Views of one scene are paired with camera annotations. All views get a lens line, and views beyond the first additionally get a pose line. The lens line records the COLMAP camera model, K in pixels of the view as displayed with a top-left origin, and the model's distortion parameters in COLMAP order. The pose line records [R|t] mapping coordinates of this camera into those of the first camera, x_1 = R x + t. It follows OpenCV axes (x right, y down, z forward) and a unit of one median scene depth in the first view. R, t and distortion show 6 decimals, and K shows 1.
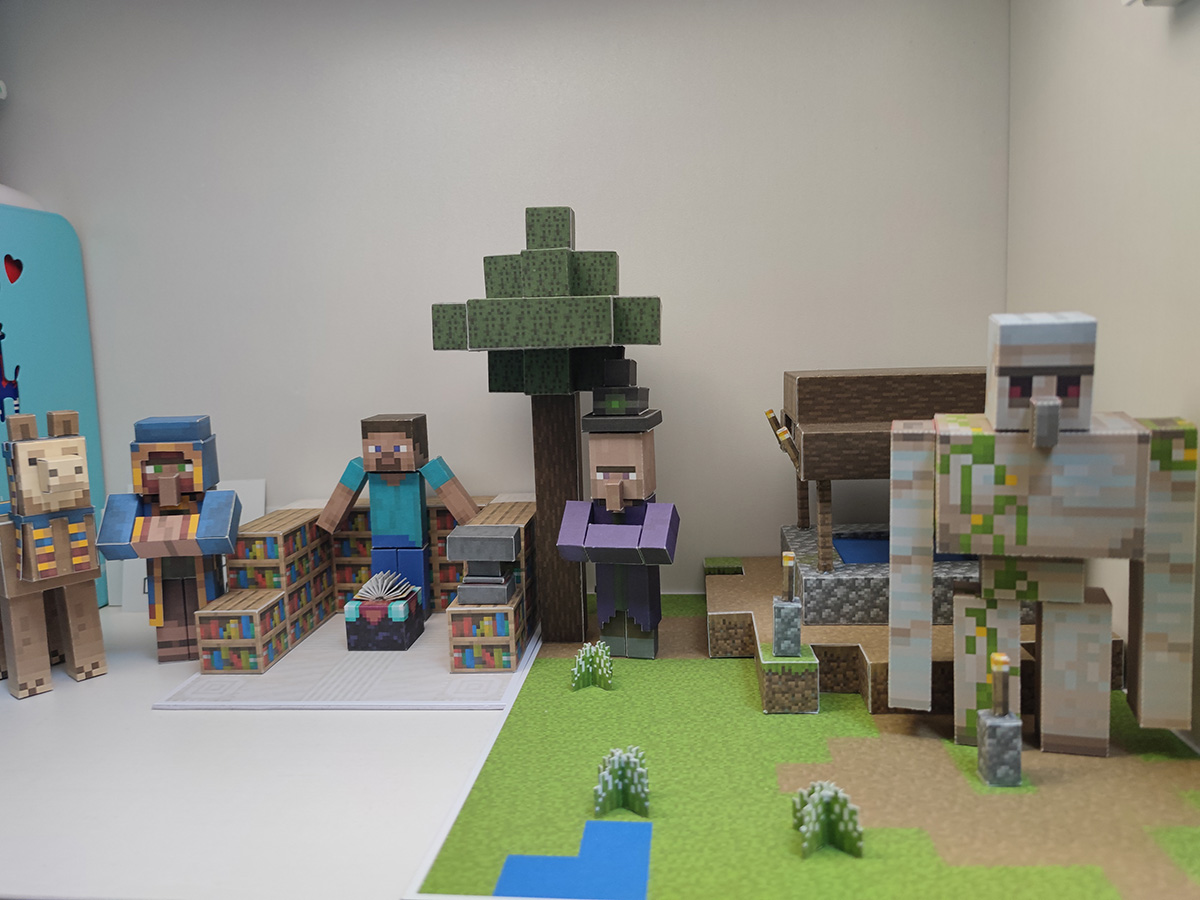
lens RADIAL K [[879.1, 0, 603.7], [0, 879.1, 443.7], [0, 0, 1]] dist [-0.060372, 0.053850]
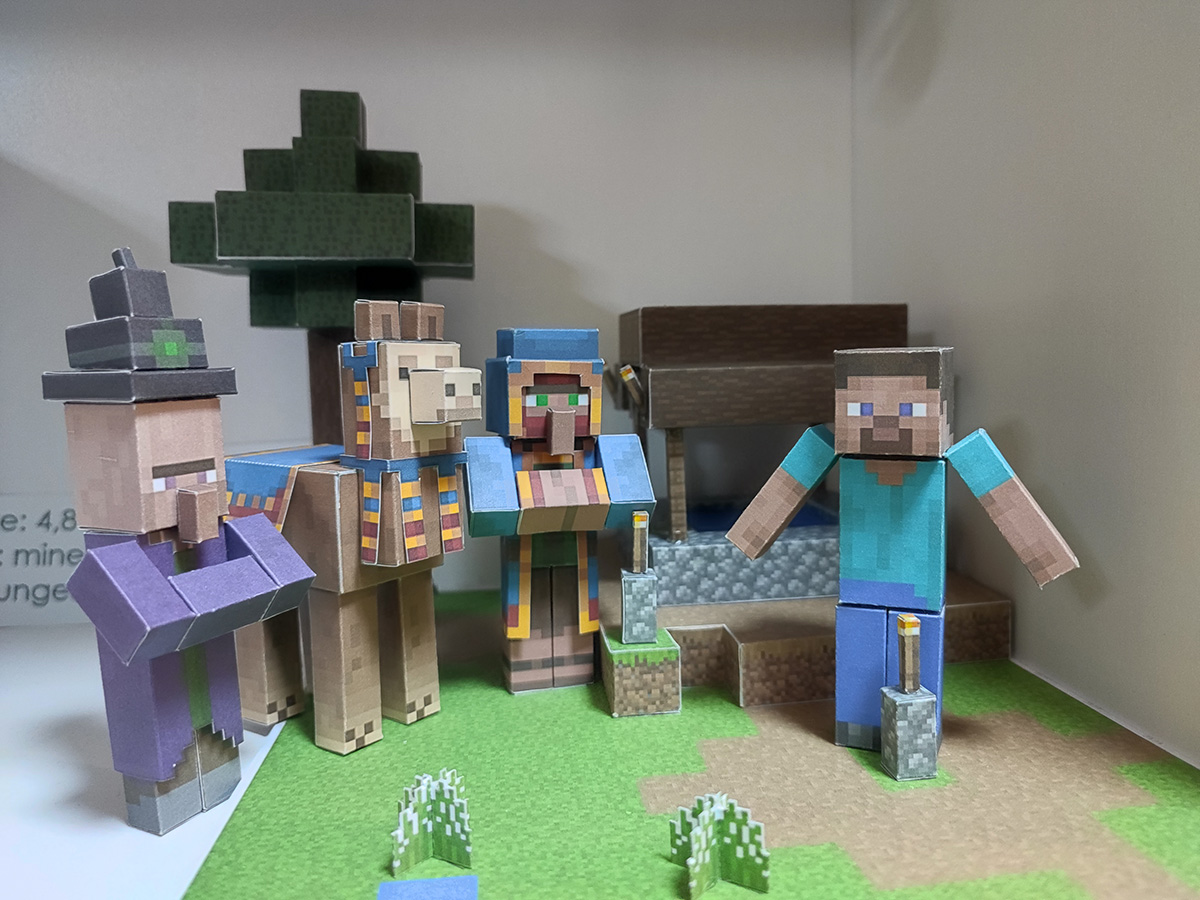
lens RADIAL K [[879.1, 0, 603.7], [0, 879.1, 443.7], [0, 0, 1]] dist [-0.060372, 0.053850]
pose [[0.975132, -0.007226, 0.221507, 0.002234], [0.016157, 0.999127, -0.038532, 0.099283], [-0.221036, 0.041152, 0.974397, 0.240041]]
